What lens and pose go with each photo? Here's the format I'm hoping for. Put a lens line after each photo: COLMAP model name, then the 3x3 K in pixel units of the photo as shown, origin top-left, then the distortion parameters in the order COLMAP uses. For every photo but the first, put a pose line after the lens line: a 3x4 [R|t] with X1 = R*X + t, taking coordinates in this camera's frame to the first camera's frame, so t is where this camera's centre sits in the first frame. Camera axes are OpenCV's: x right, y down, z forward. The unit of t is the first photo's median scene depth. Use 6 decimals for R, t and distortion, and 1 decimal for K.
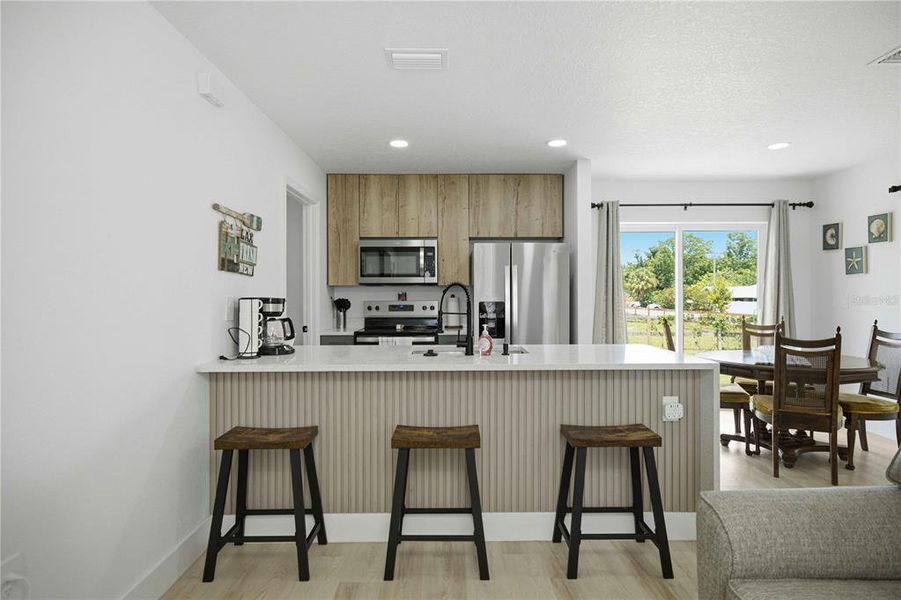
lens RADIAL K [[483.2, 0, 449.9], [0, 483.2, 291.5], [0, 0, 1]] dist [-0.003054, -0.000702]
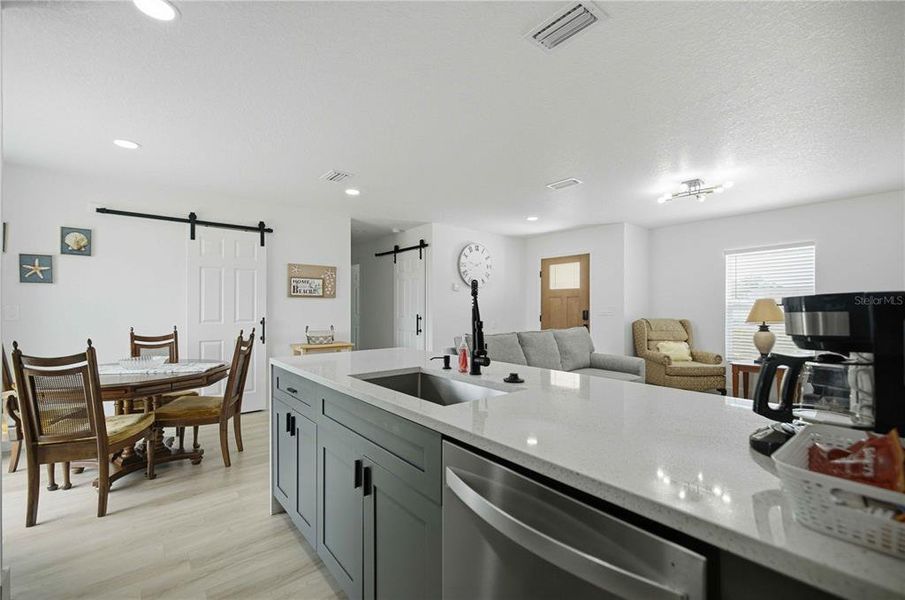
lens RADIAL K [[393.3, 0, 440.6], [0, 393.3, 313.4], [0, 0, 1]] dist [0.000849, 0.000046]
pose [[-0.615062, -0.007418, 0.788444, -0.235202], [-0.004195, 0.999972, 0.006136, 0.013794], [-0.788468, 0.000466, -0.615076, 0.802899]]
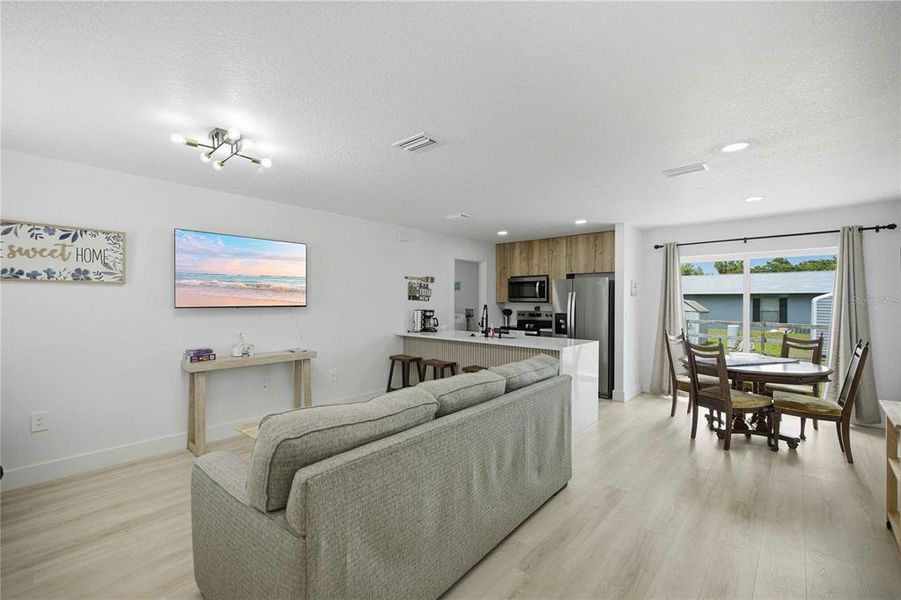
lens RADIAL K [[379.7, 0, 445.7], [0, 379.7, 302.2], [0, 0, 1]] dist [0.003718, -0.000398]
pose [[0.737087, 0.008365, -0.675746, 0.624320], [-0.000340, 0.999928, 0.012007, -0.030600], [0.675797, -0.008620, 0.737037, -0.253890]]
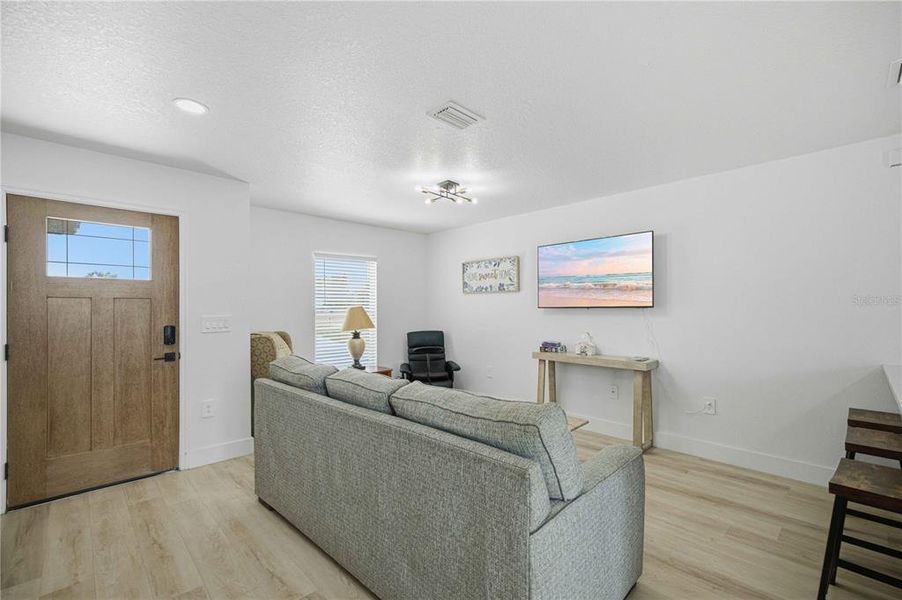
lens RADIAL K [[392.9, 0, 455.5], [0, 392.9, 303.5], [0, 0, 1]] dist [0.001321, -0.000253]
pose [[-0.712827, -0.000886, -0.701339, 0.578422], [0.013498, 0.999797, -0.014983, -0.009874], [0.701210, -0.020147, -0.712670, 0.453826]]
